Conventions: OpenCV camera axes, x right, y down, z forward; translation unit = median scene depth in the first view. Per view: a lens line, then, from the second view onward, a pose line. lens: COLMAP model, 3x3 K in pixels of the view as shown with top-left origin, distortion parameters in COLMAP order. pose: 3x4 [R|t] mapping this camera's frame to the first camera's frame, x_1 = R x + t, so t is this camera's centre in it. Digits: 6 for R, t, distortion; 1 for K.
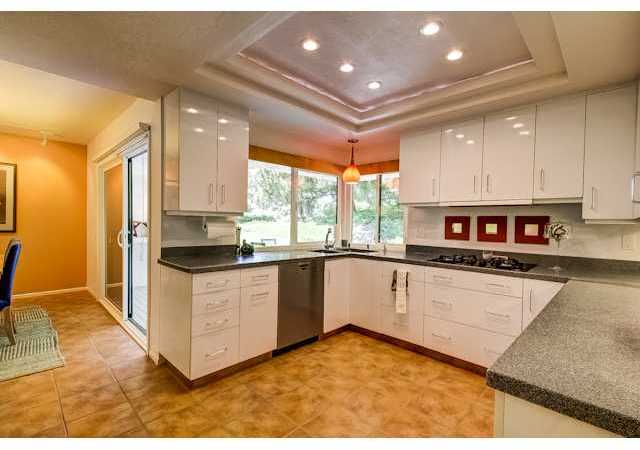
lens RADIAL K [[295.4, 0, 321.1], [0, 295.4, 225.1], [0, 0, 1]] dist [0.003343, 0.000151]
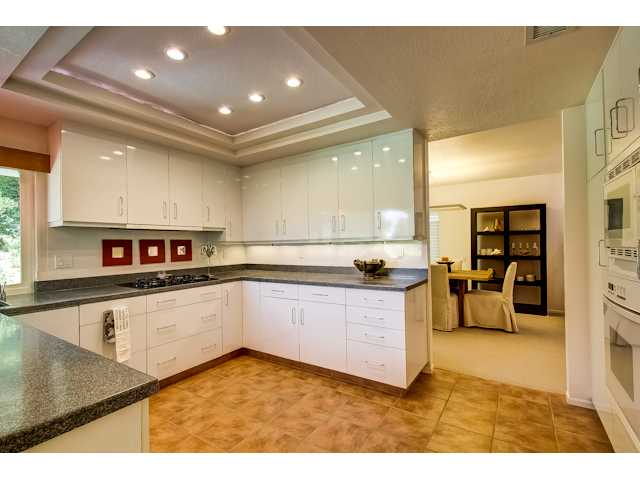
lens RADIAL K [[296.9, 0, 321.0], [0, 296.9, 241.0], [0, 0, 1]] dist [-0.001193, -0.000227]
pose [[-0.199603, -0.005374, 0.979862, -0.624153], [0.027684, 0.999555, 0.011121, -0.021043], [-0.979486, 0.029346, -0.199365, 0.636020]]
